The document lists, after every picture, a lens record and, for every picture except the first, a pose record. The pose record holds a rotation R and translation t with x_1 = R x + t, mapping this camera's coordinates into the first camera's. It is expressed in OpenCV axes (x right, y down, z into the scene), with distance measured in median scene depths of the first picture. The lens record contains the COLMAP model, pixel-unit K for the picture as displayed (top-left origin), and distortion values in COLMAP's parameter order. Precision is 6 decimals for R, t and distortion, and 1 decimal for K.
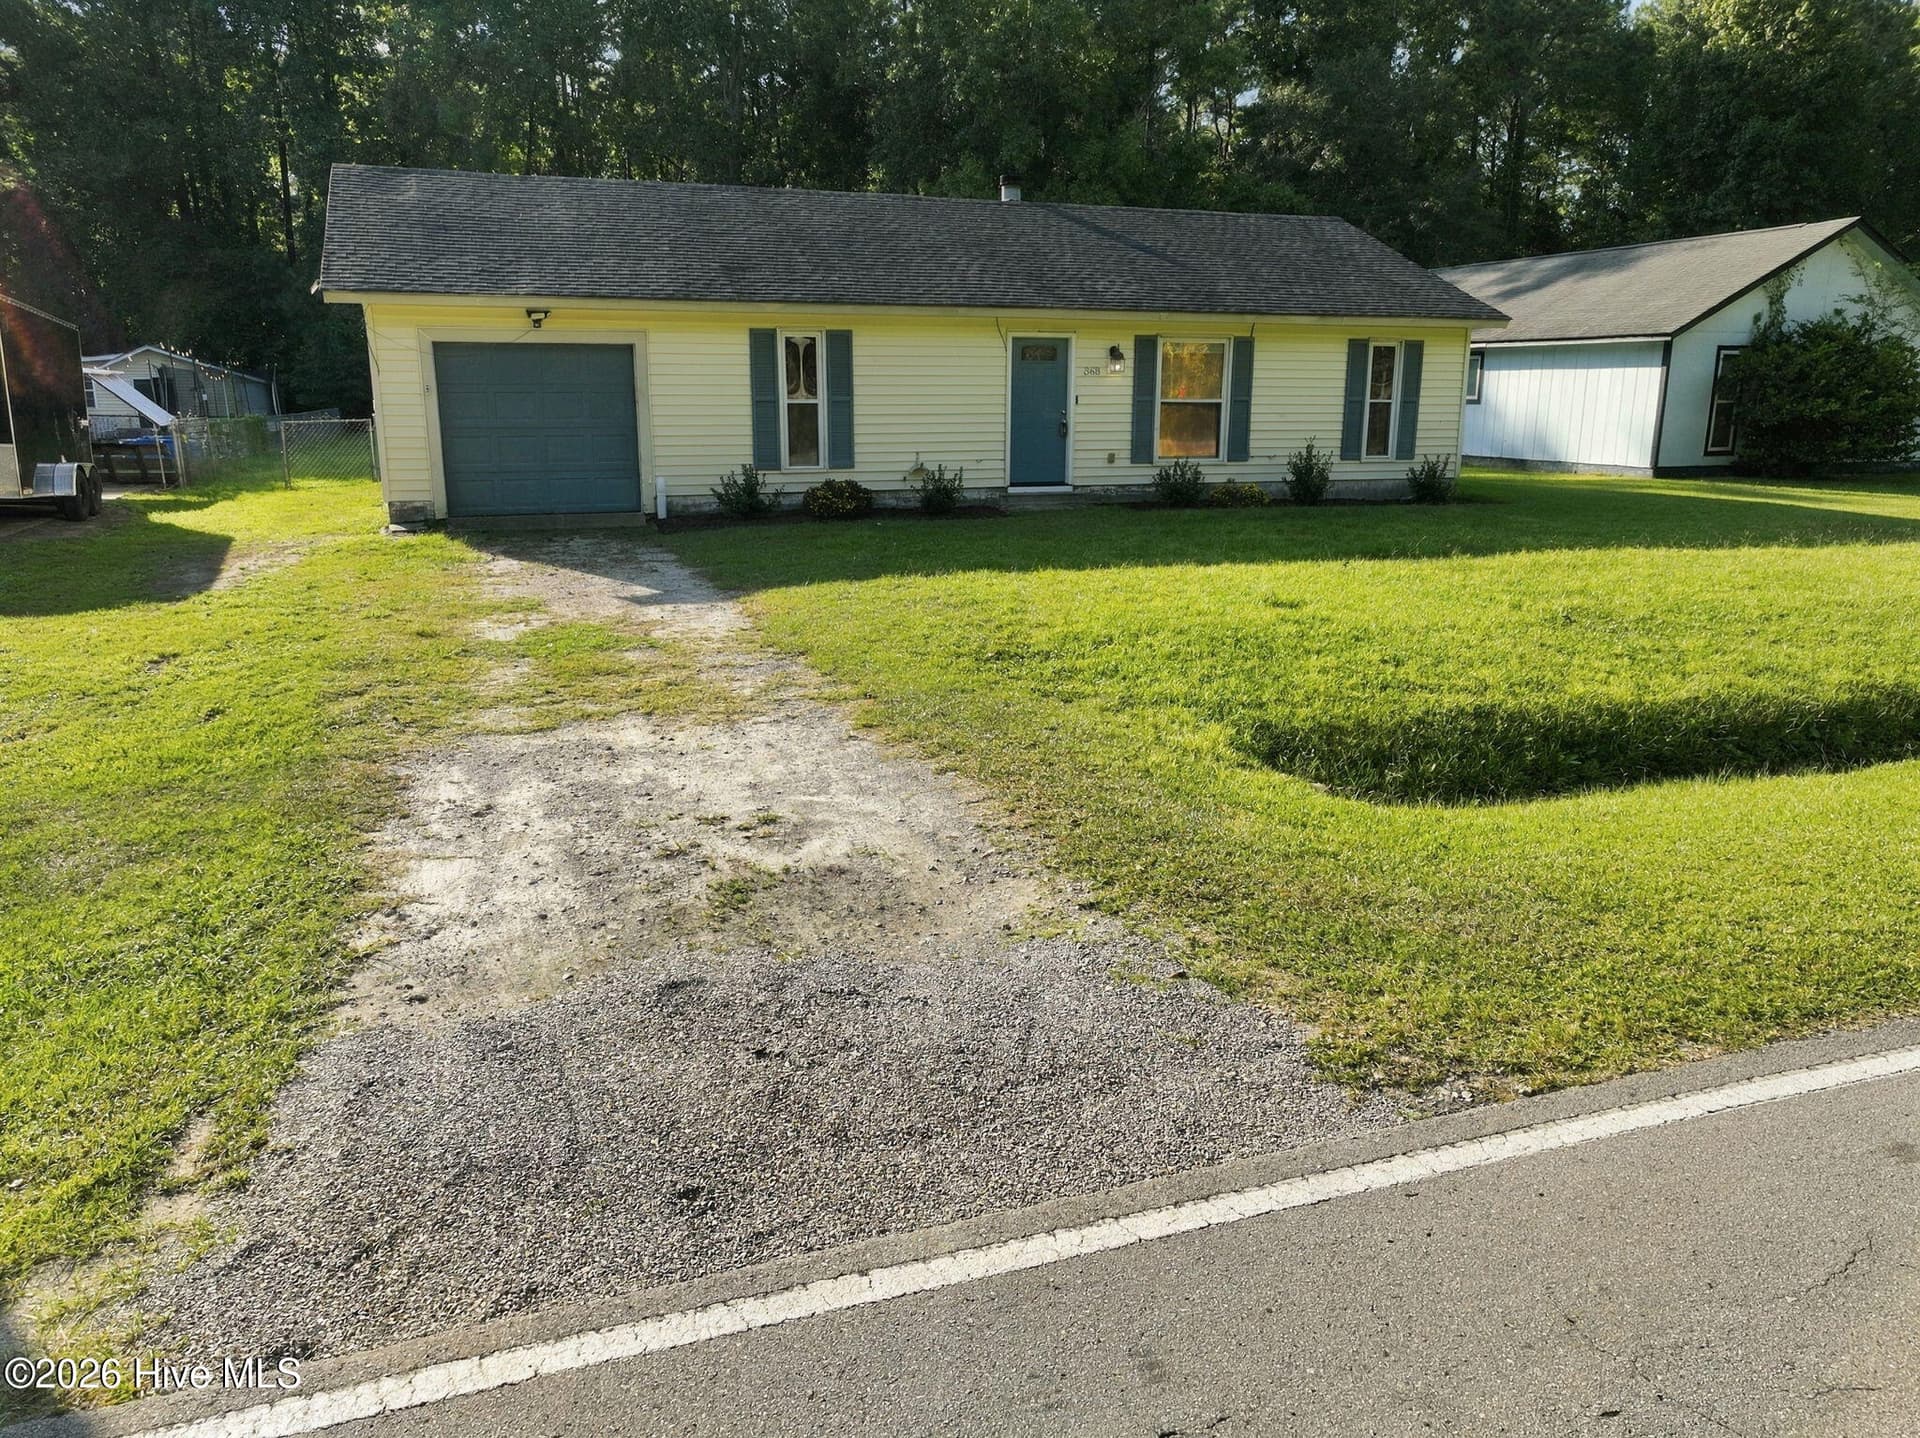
lens RADIAL K [[1372.4, 0, 969.0], [0, 1372.4, 713.9], [0, 0, 1]] dist [-0.003132, 0.003510]
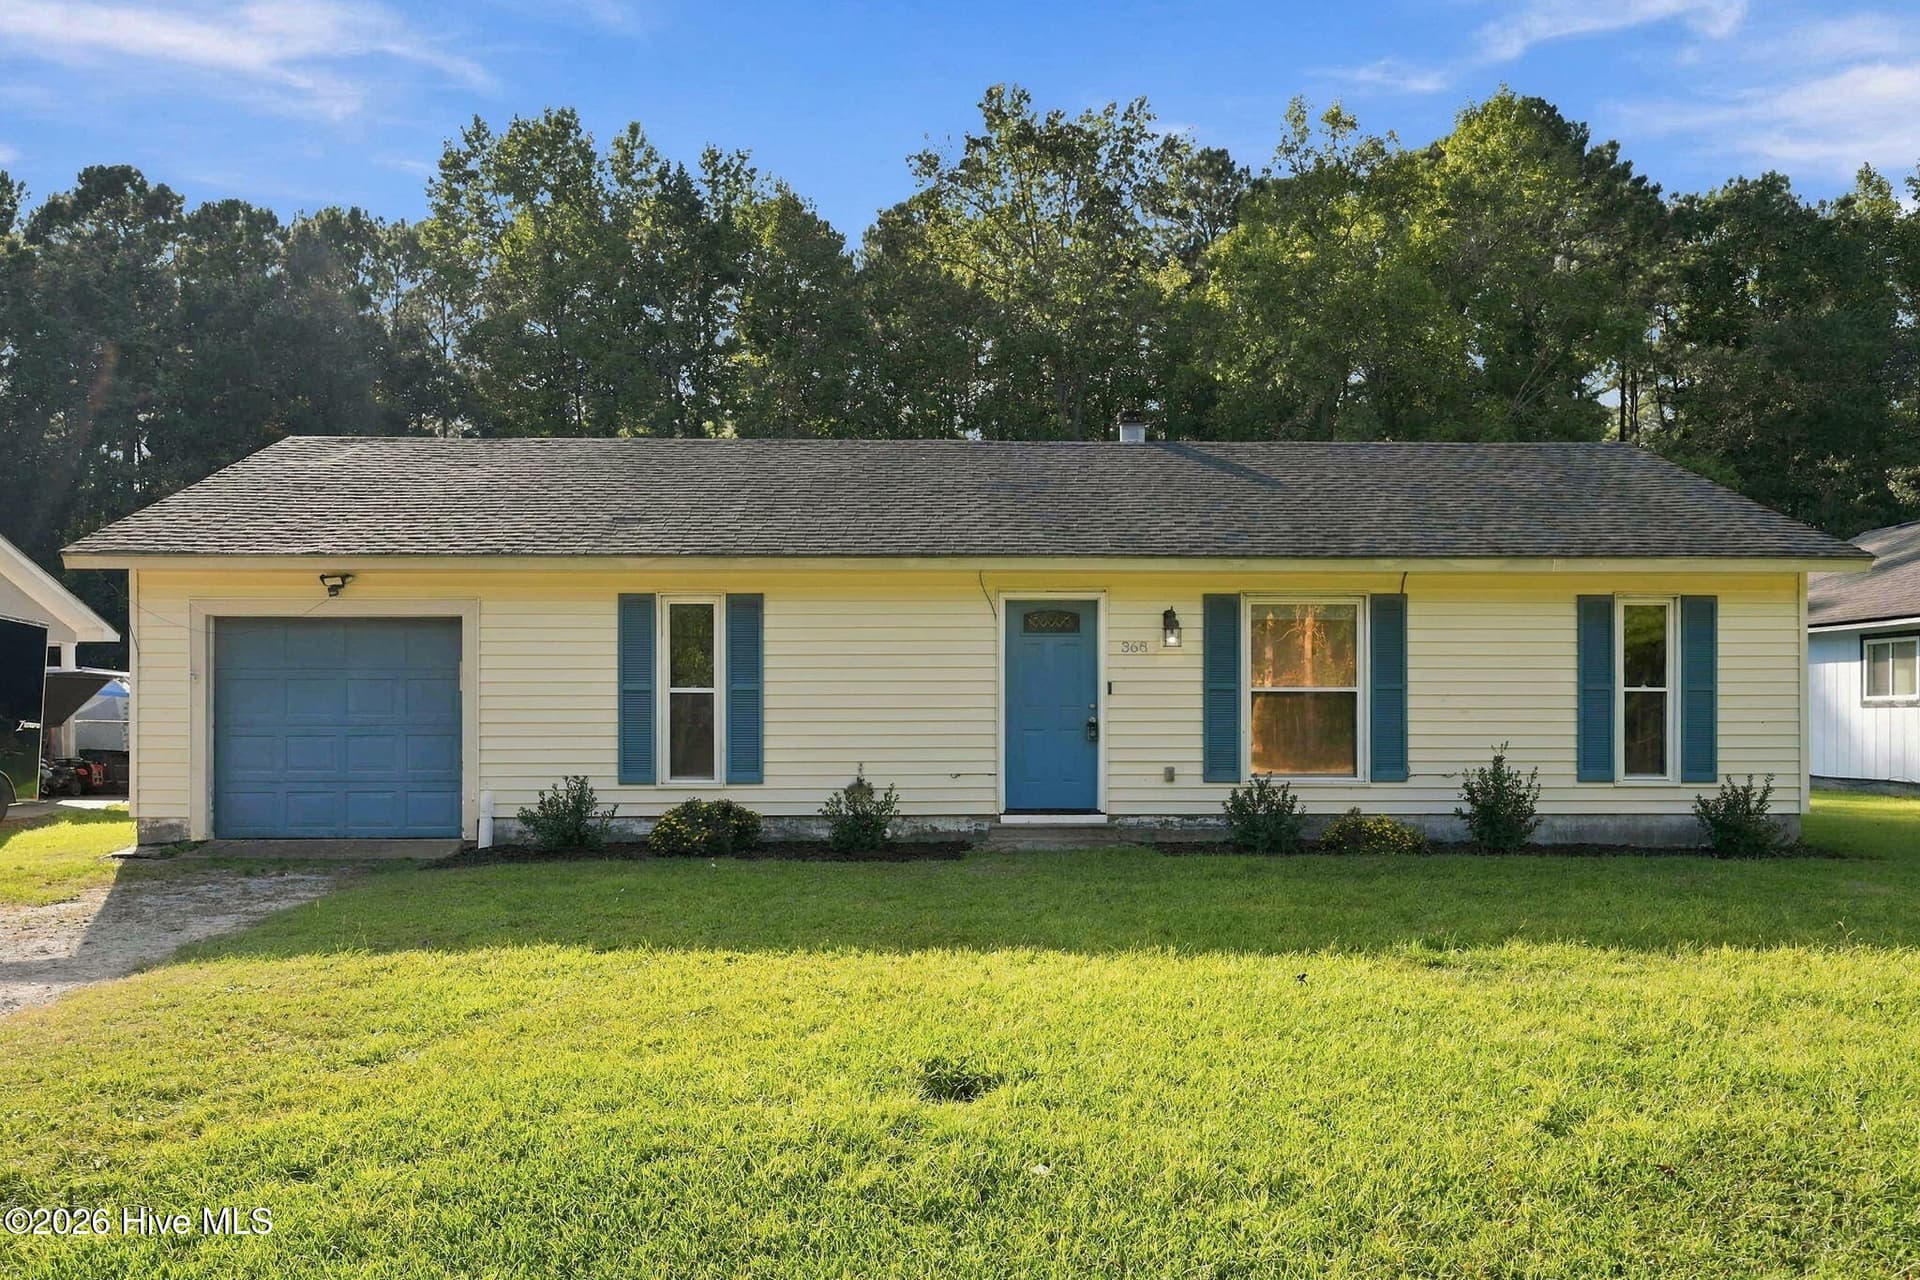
lens RADIAL K [[1445.2, 0, 967.4], [0, 1445.2, 659.6], [0, 0, 1]] dist [-0.001155, 0.005818]
pose [[0.946850, -0.014427, -0.321352, 0.240008], [-0.070521, 0.965382, -0.251128, -0.059377], [0.313851, 0.260442, 0.913054, 0.326927]]
